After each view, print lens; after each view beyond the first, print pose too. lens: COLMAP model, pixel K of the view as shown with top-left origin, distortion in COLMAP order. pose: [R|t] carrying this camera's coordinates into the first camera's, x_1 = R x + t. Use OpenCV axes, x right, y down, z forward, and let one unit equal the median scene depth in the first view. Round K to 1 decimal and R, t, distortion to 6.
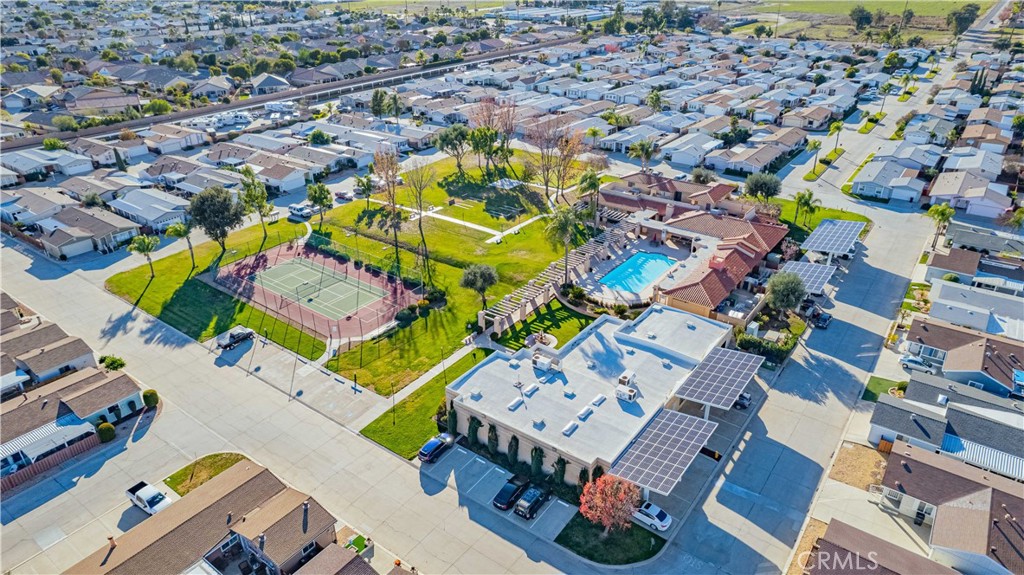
lens RADIAL K [[644.4, 0, 510.9], [0, 644.4, 286.4], [0, 0, 1]] dist [-0.000157, 0.003416]
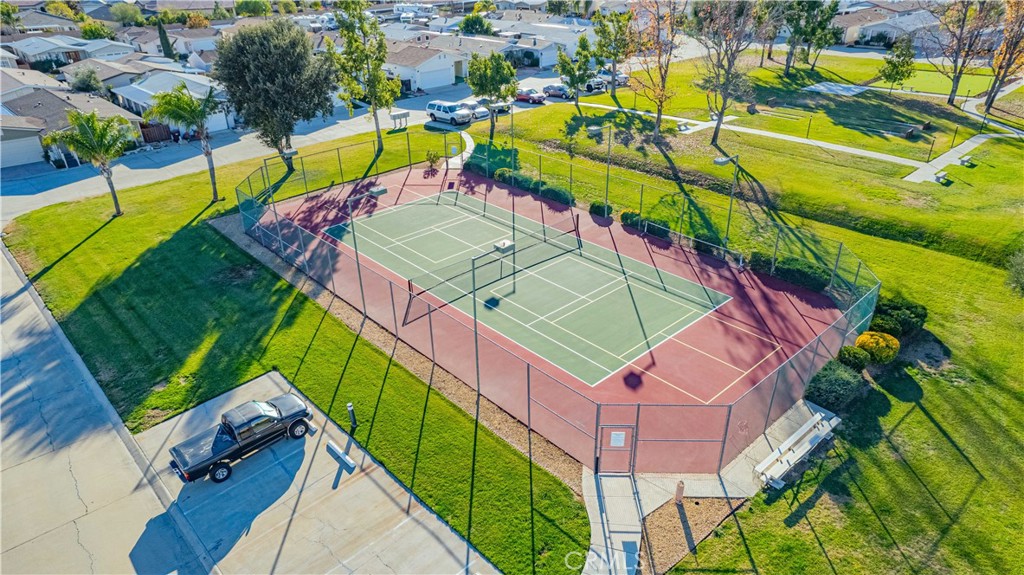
lens RADIAL K [[644.4, 0, 512.6], [0, 644.4, 286.4], [0, 0, 1]] dist [-0.000157, 0.003416]
pose [[0.984290, 0.070905, -0.161694, -0.223140], [-0.068270, 0.997429, 0.021807, 0.004568], [0.162824, -0.010425, 0.986600, 0.607067]]
